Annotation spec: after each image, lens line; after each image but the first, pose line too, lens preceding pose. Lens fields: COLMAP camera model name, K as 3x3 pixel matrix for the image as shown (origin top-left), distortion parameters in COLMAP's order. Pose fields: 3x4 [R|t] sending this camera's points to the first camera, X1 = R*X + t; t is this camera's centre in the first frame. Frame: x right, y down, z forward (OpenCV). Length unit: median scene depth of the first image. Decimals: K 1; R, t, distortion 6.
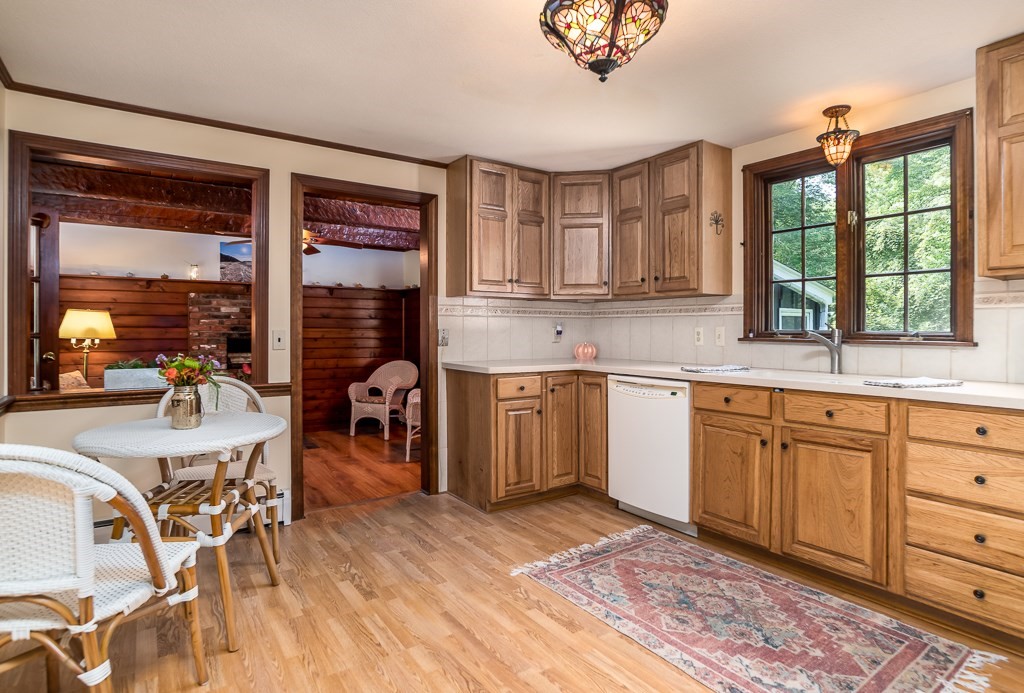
lens RADIAL K [[528.4, 0, 520.6], [0, 528.4, 333.5], [0, 0, 1]] dist [-0.038767, 0.011712]
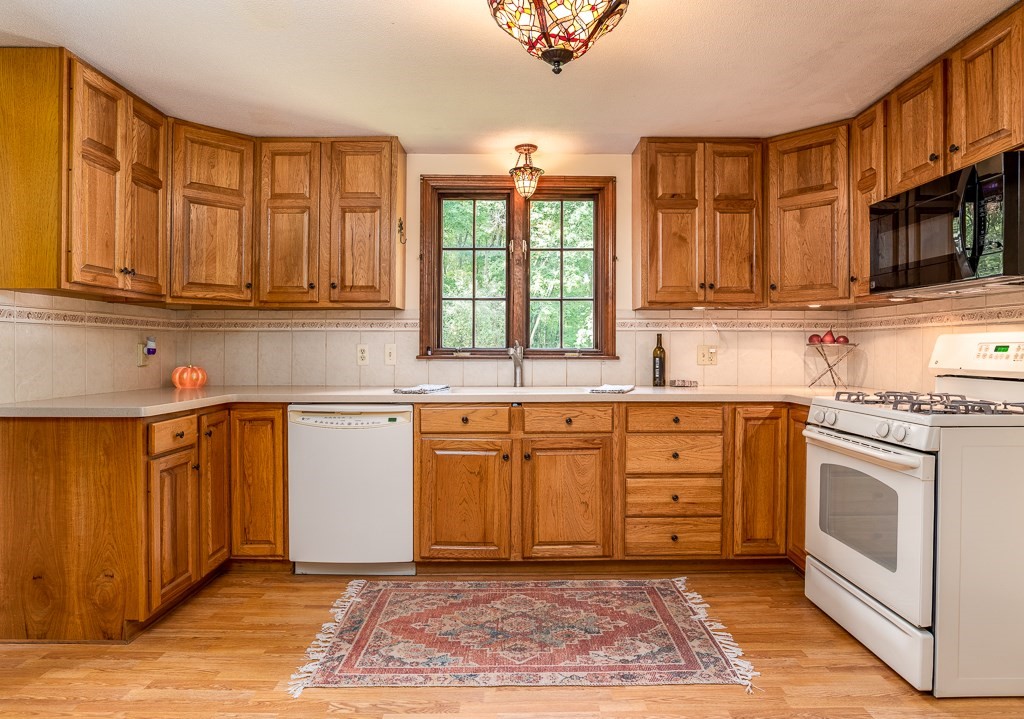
lens RADIAL K [[604.3, 0, 507.3], [0, 604.3, 355.6], [0, 0, 1]] dist [-0.042562, 0.014883]
pose [[0.585677, -0.011577, 0.810462, -0.428385], [0.006537, 0.999933, 0.009559, -0.001174], [-0.810518, -0.000300, 0.585713, 0.267022]]
